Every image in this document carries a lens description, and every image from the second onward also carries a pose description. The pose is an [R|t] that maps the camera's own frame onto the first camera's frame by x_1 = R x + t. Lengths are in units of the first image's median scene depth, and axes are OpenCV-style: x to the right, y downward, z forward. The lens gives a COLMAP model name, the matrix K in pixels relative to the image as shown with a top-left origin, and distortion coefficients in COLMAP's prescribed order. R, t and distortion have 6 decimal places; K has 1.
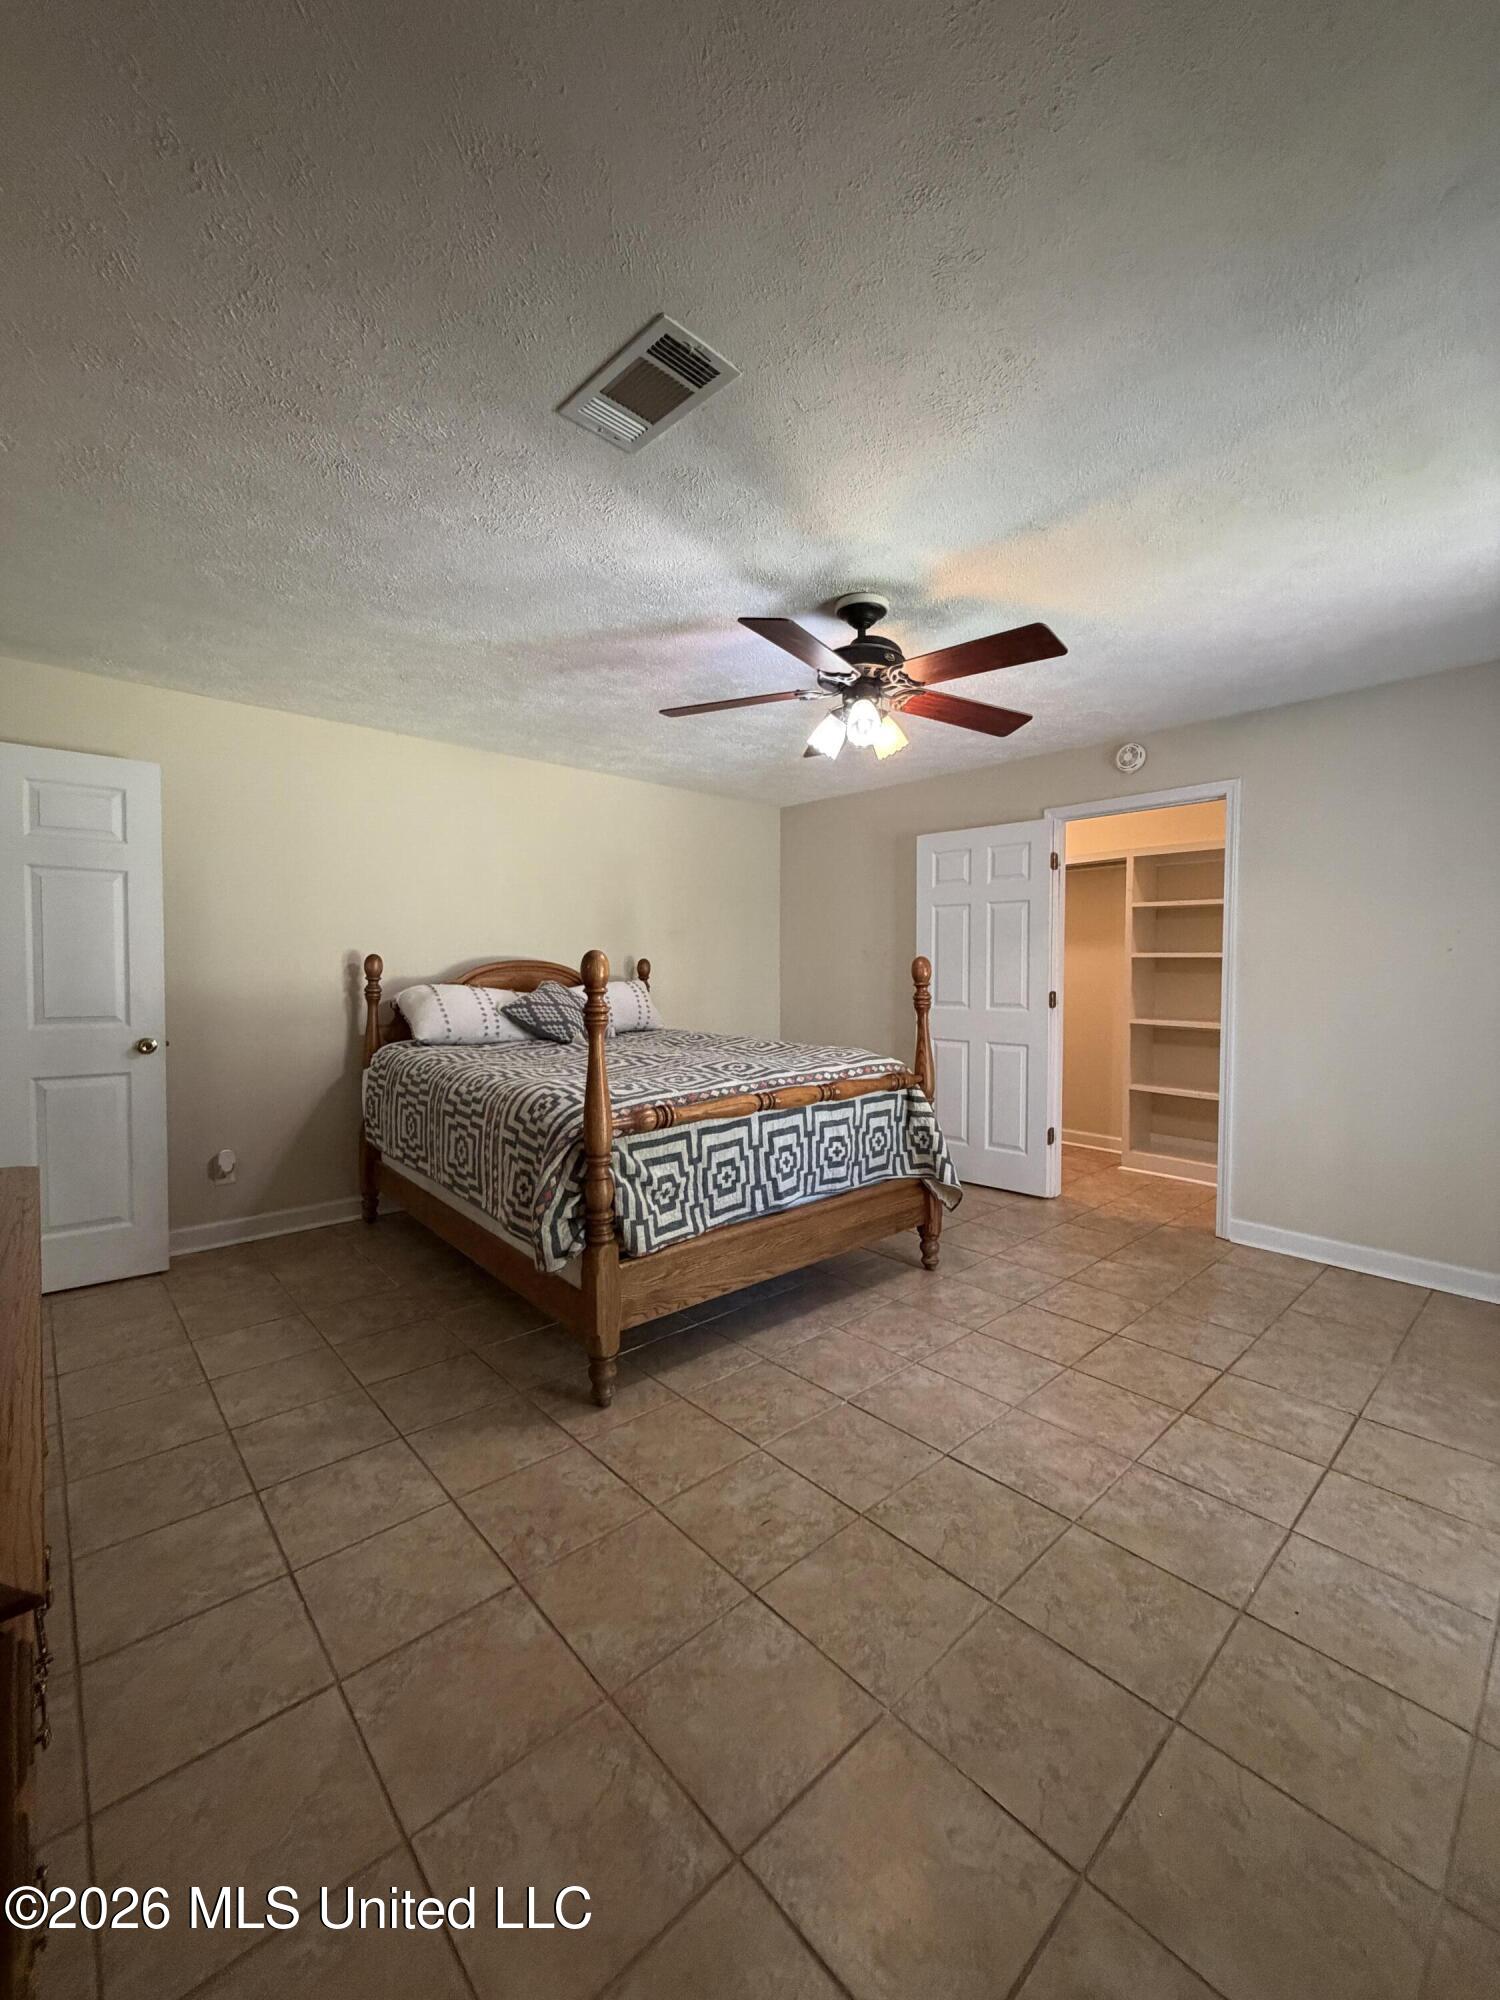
lens RADIAL K [[796.9, 0, 754.0], [0, 796.9, 1001.2], [0, 0, 1]] dist [-0.002430, -0.000045]
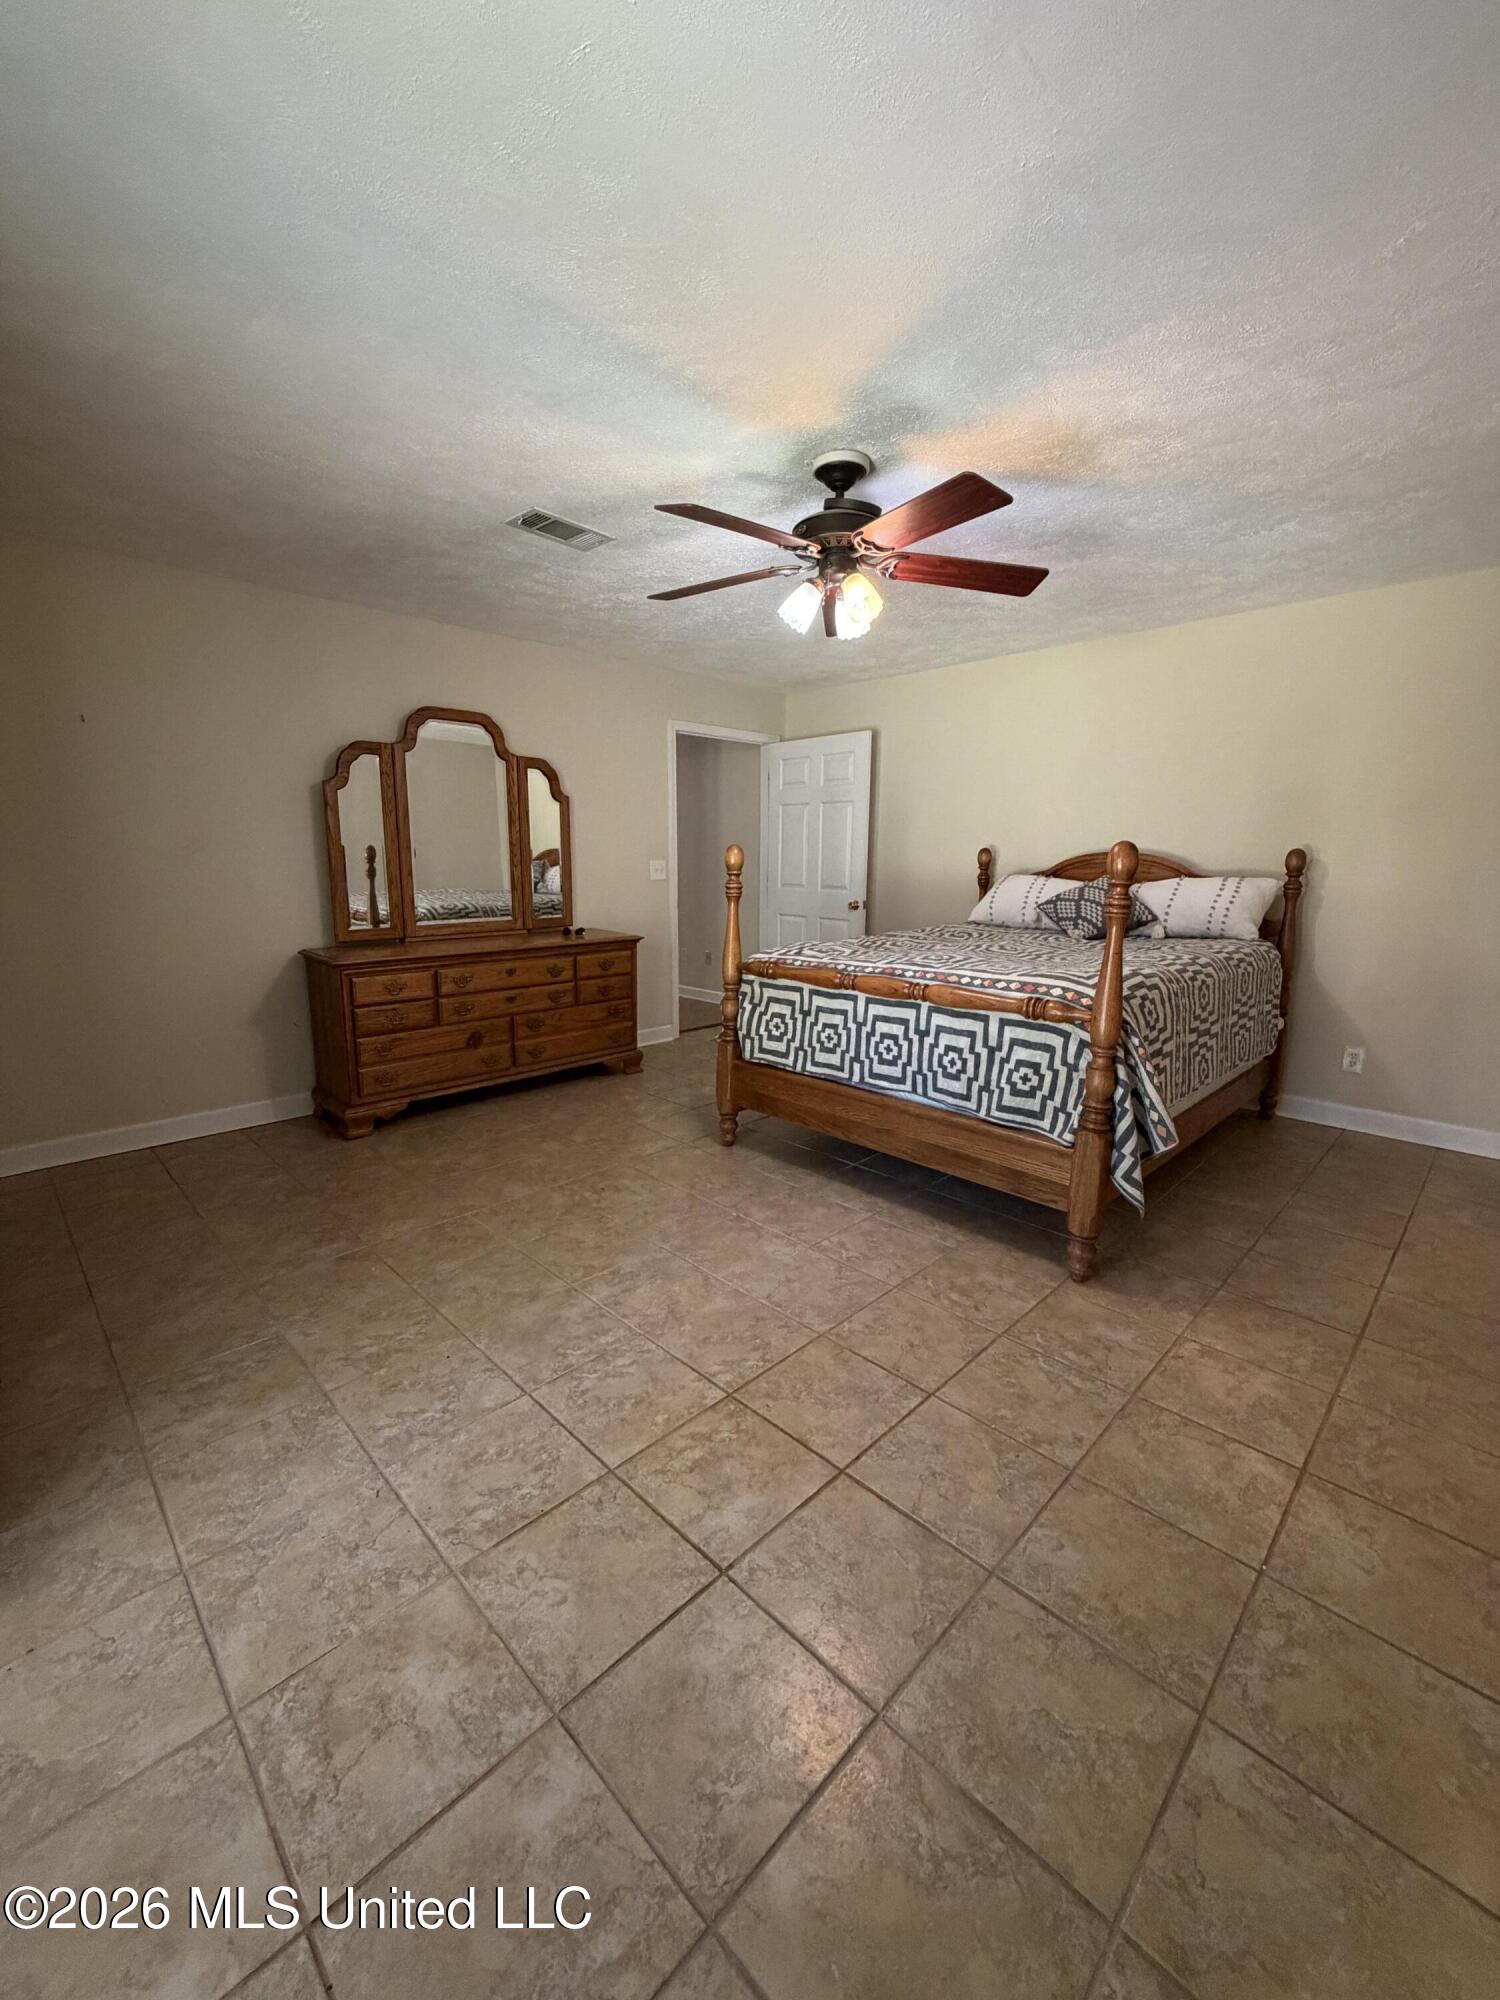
lens RADIAL K [[796.9, 0, 742.9], [0, 796.9, 997.3], [0, 0, 1]] dist [-0.002430, -0.000045]
pose [[0.045712, 0.175893, -0.983347, 1.059393], [-0.048062, 0.983624, 0.173708, -0.033593], [0.997798, 0.039321, 0.053417, 0.781654]]
